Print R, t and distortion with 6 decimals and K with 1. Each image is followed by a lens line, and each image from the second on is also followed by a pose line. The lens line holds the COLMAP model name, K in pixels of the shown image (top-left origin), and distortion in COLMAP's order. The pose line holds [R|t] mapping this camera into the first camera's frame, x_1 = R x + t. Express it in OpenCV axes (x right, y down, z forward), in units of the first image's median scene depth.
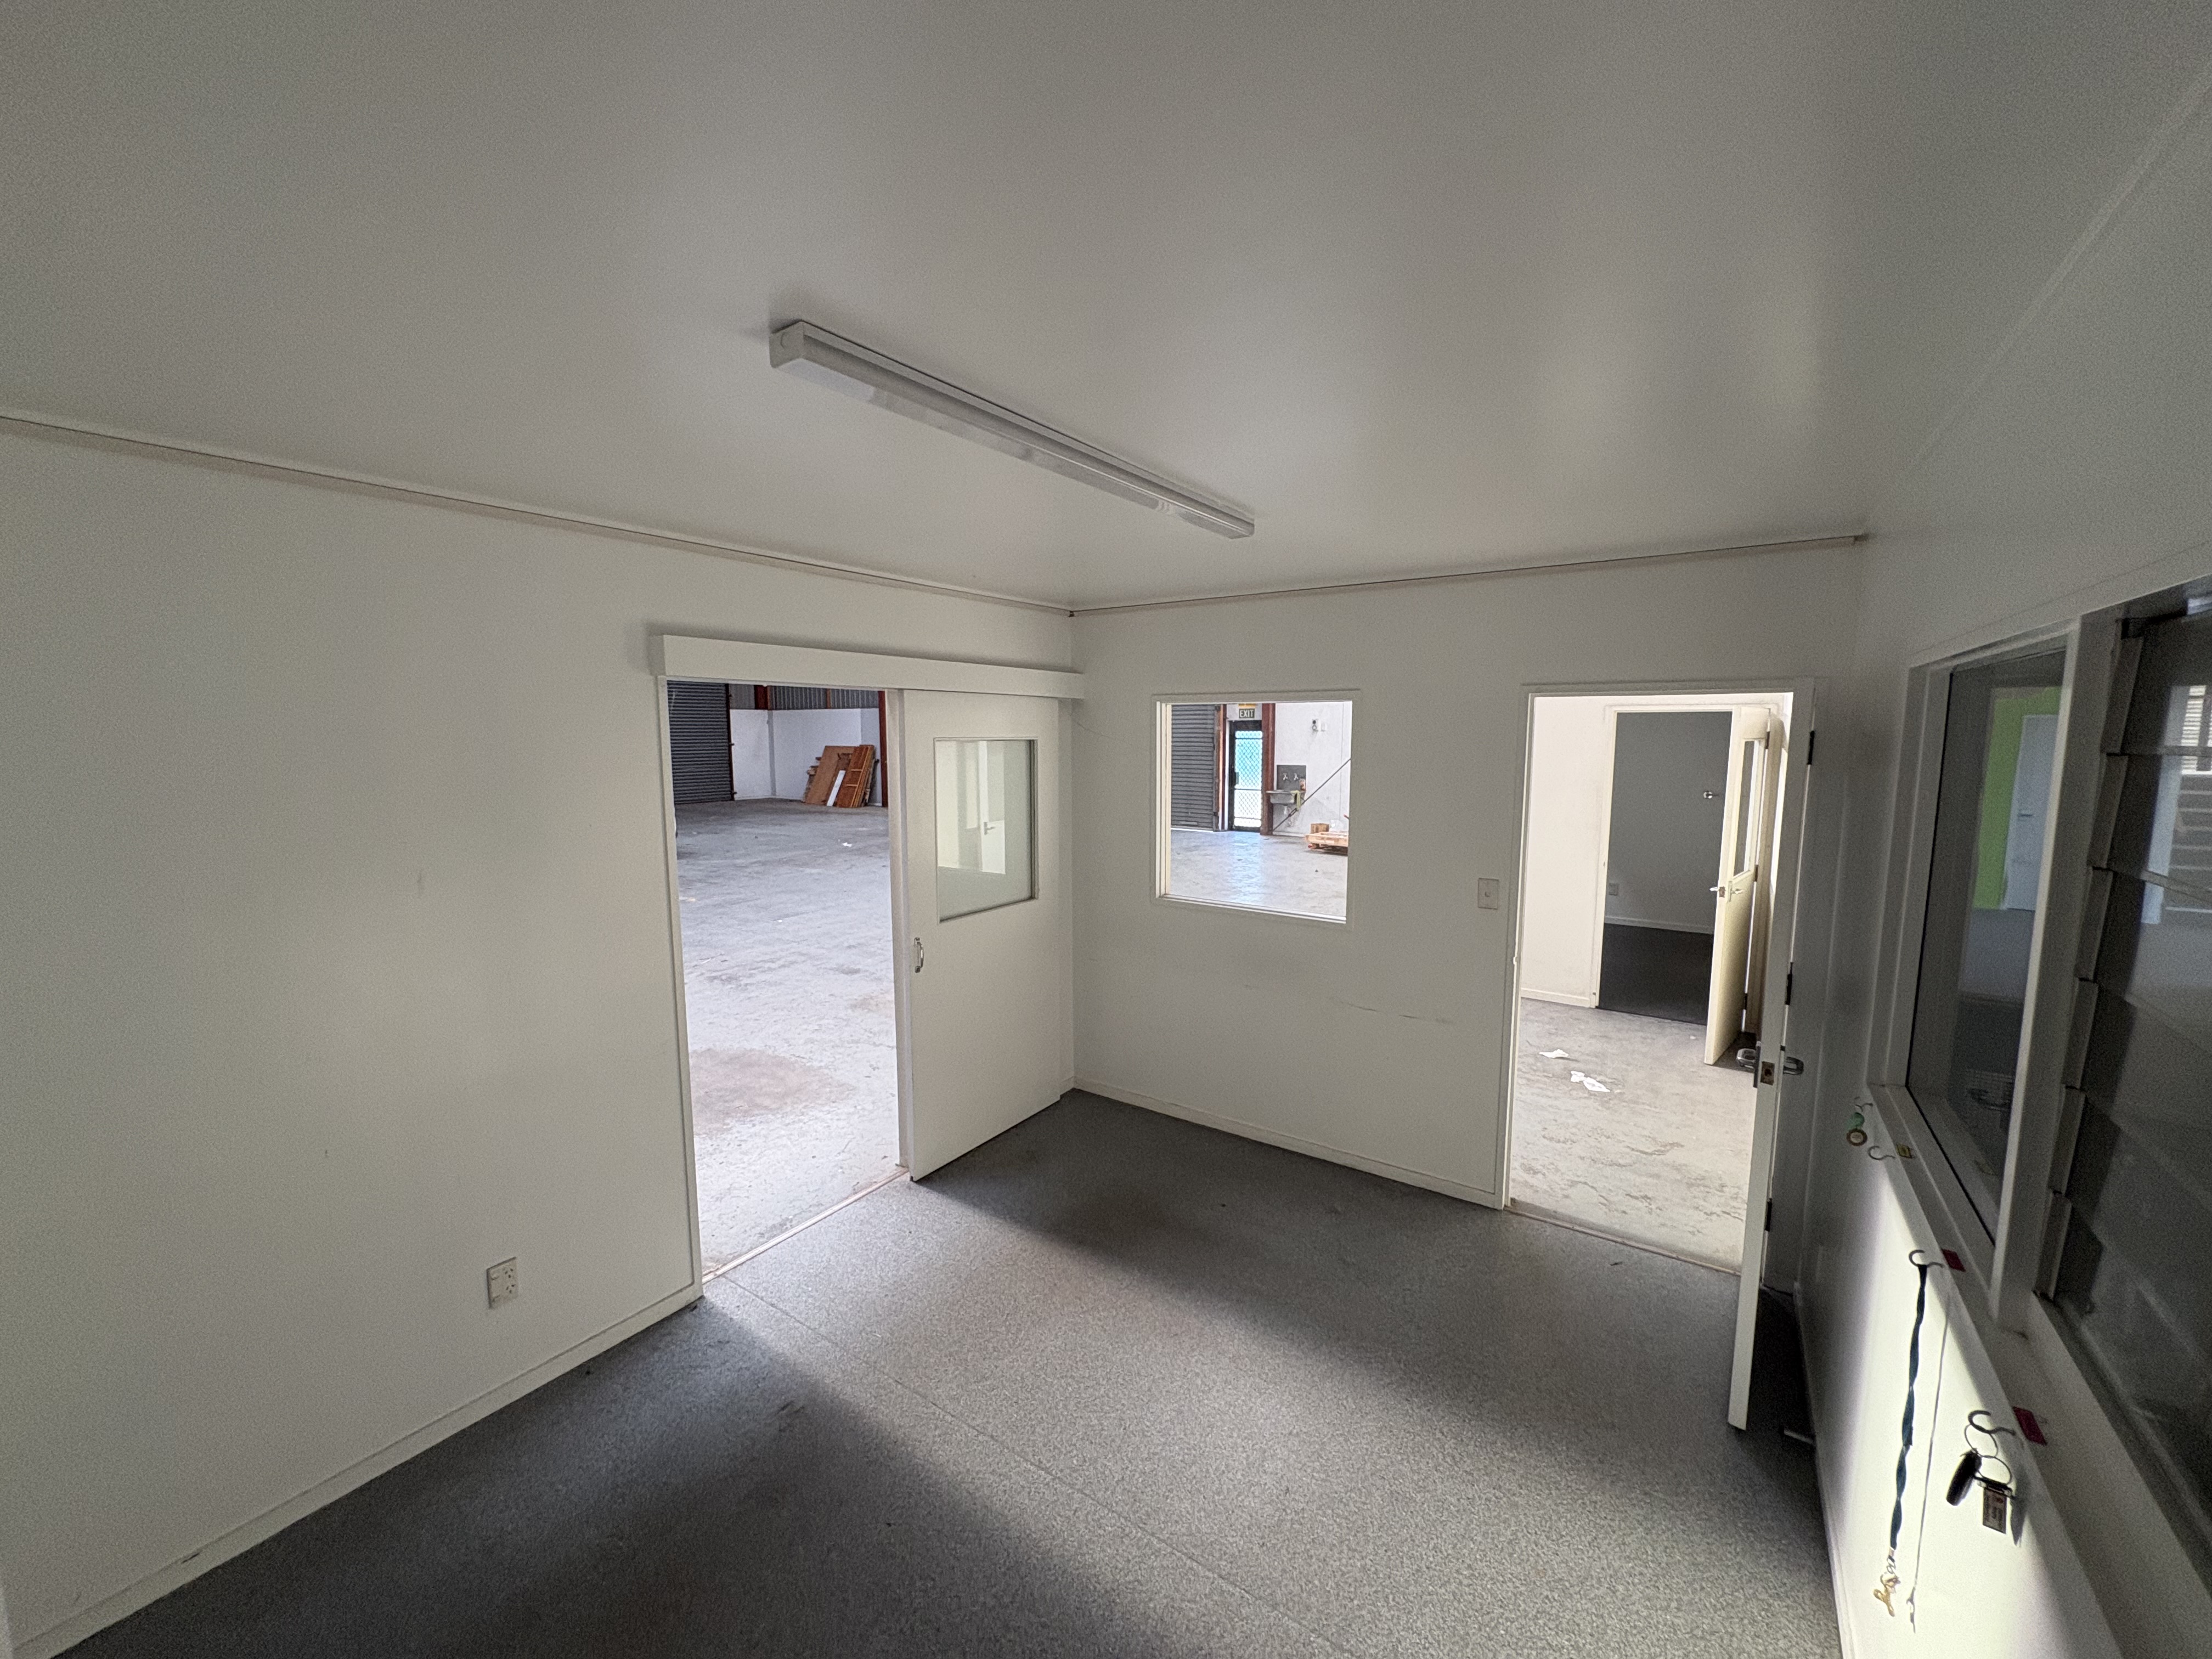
lens RADIAL K [[880.2, 0, 1103.9], [0, 880.2, 829.9], [0, 0, 1]] dist [0.000557, 0.000269]
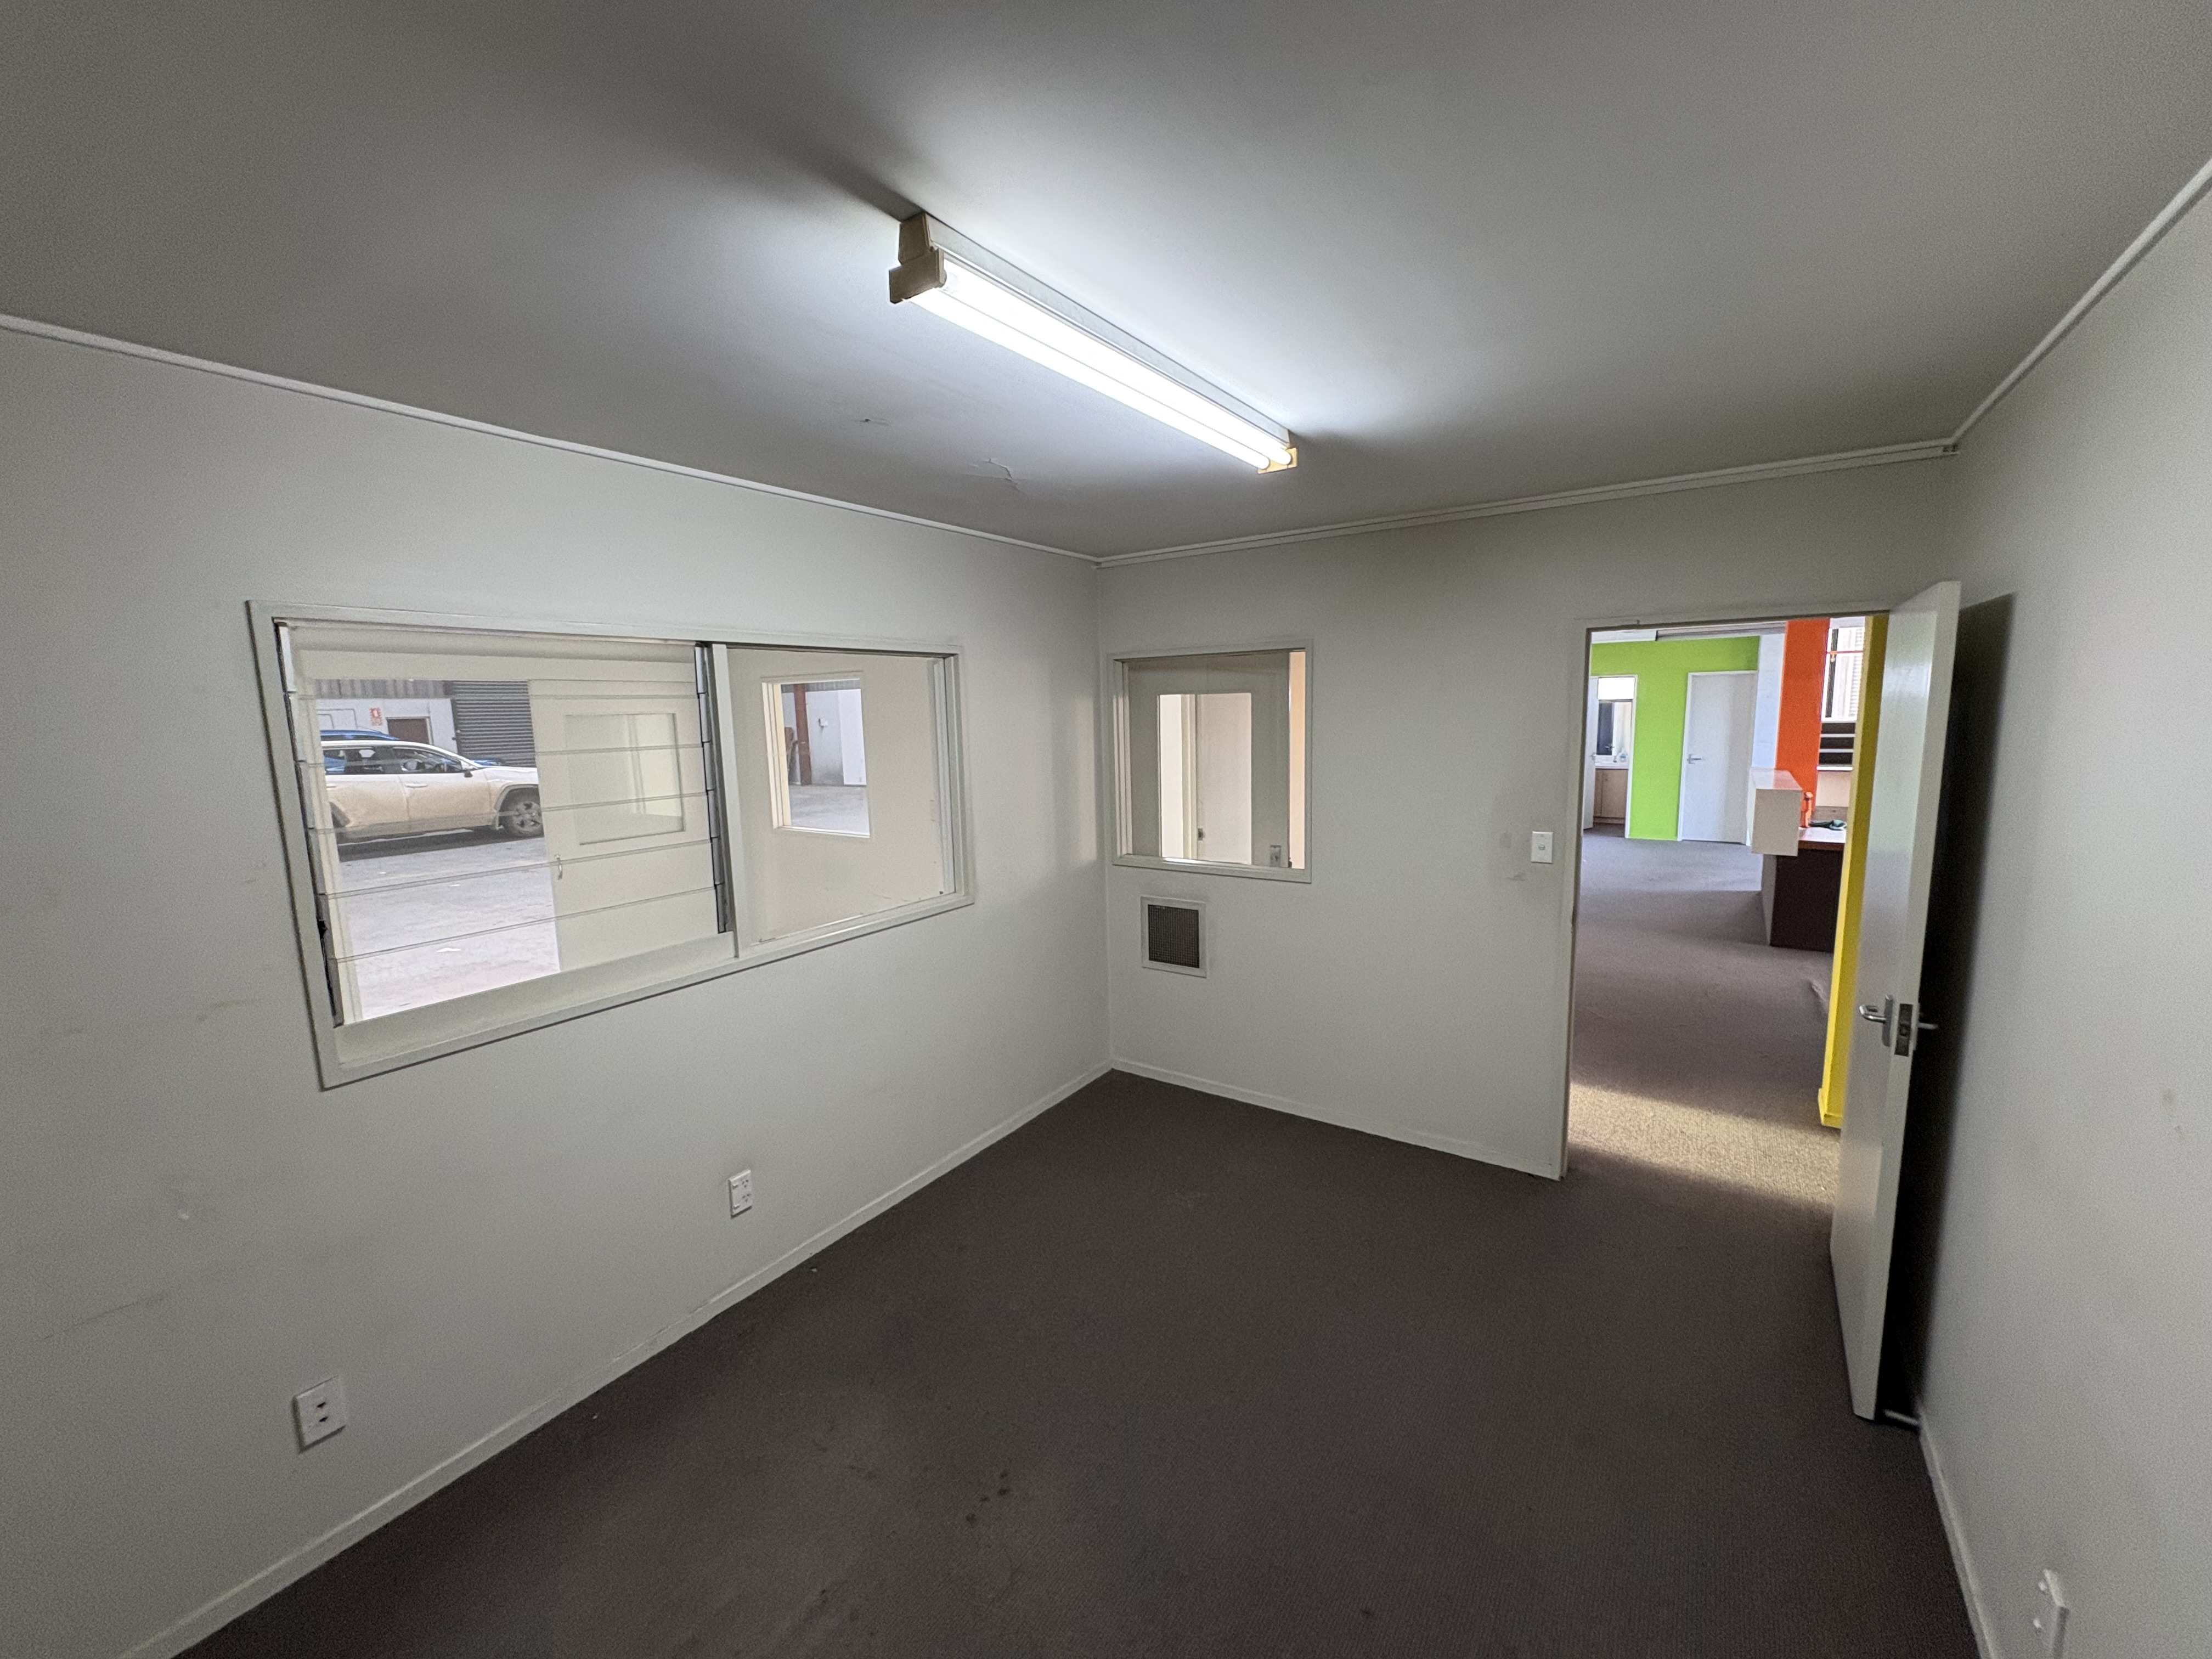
lens RADIAL K [[880.2, 0, 1111.6], [0, 880.2, 825.7], [0, 0, 1]] dist [0.000557, 0.000269]
pose [[0.999592, -0.027282, 0.008430, 0.148490], [0.027112, 0.999438, 0.019703, 0.016013], [-0.008963, -0.019467, 0.999770, -0.093553]]
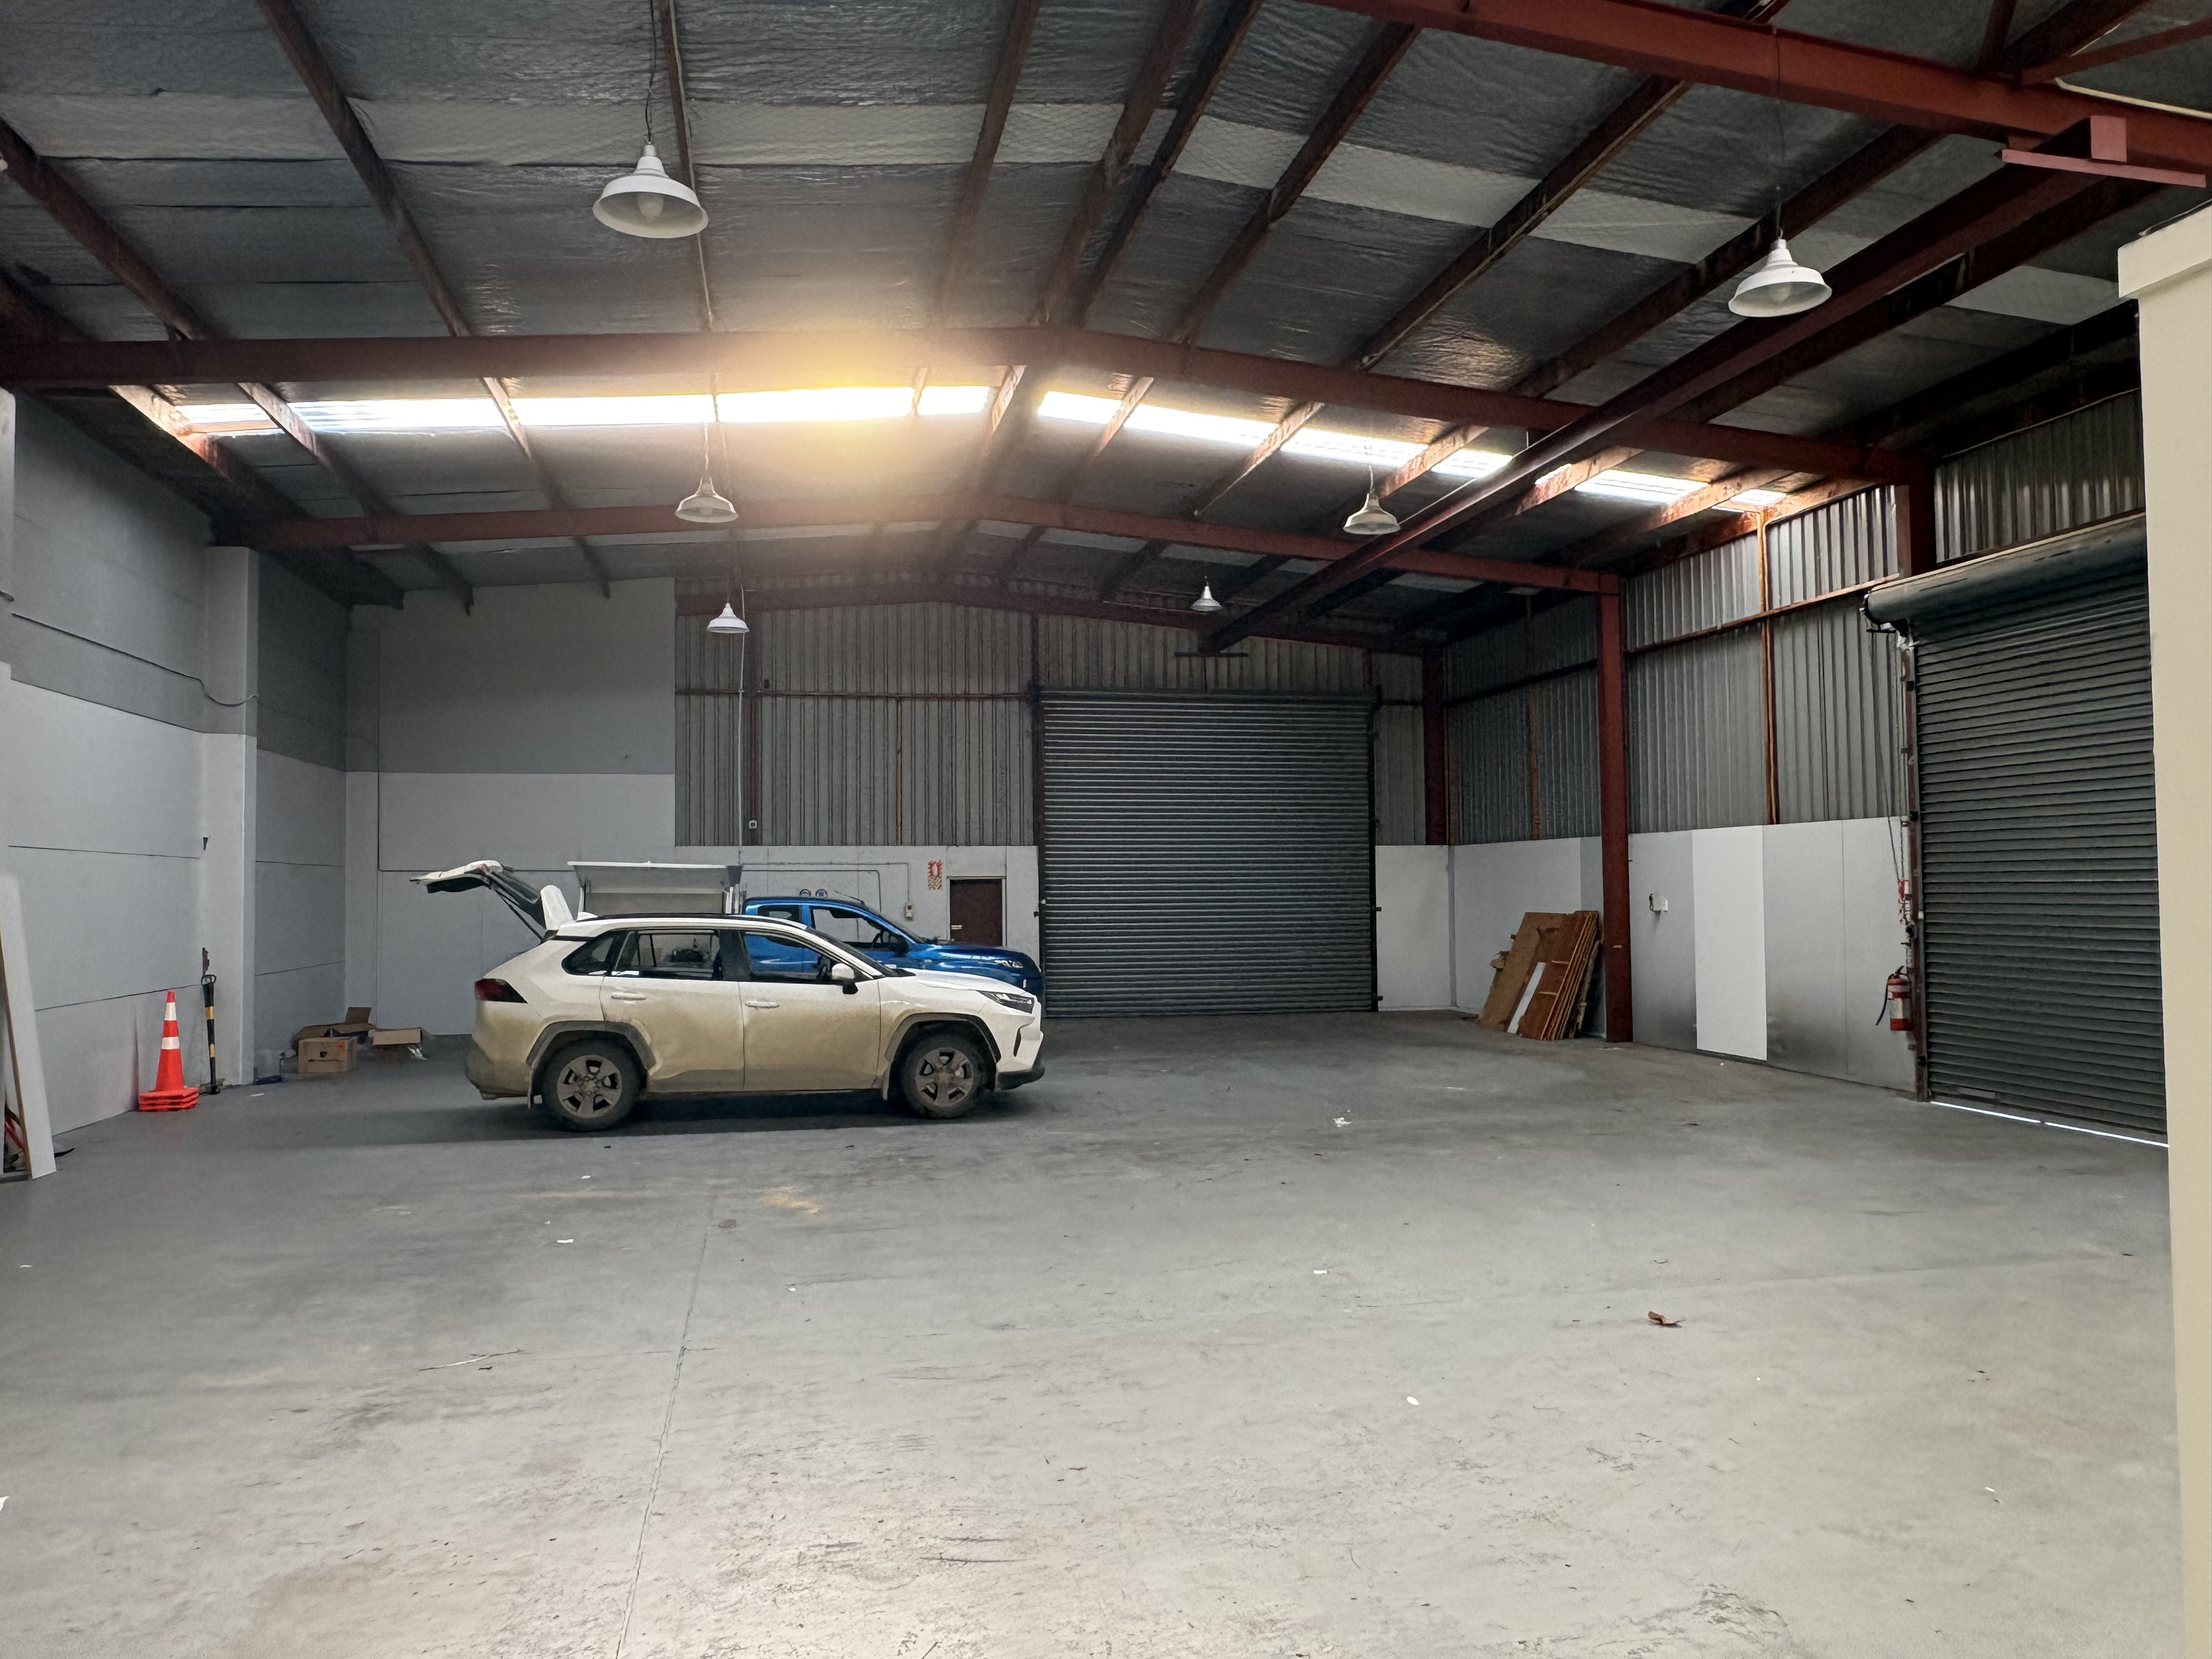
lens RADIAL K [[1550.0, 0, 1108.2], [0, 1550.0, 825.7], [0, 0, 1]] dist [-0.001636, -0.002547]
pose [[0.728598, -0.033077, -0.684142, 0.164979], [-0.070487, 0.989909, -0.122927, -0.025155], [0.681305, 0.137787, 0.718915, 0.258404]]
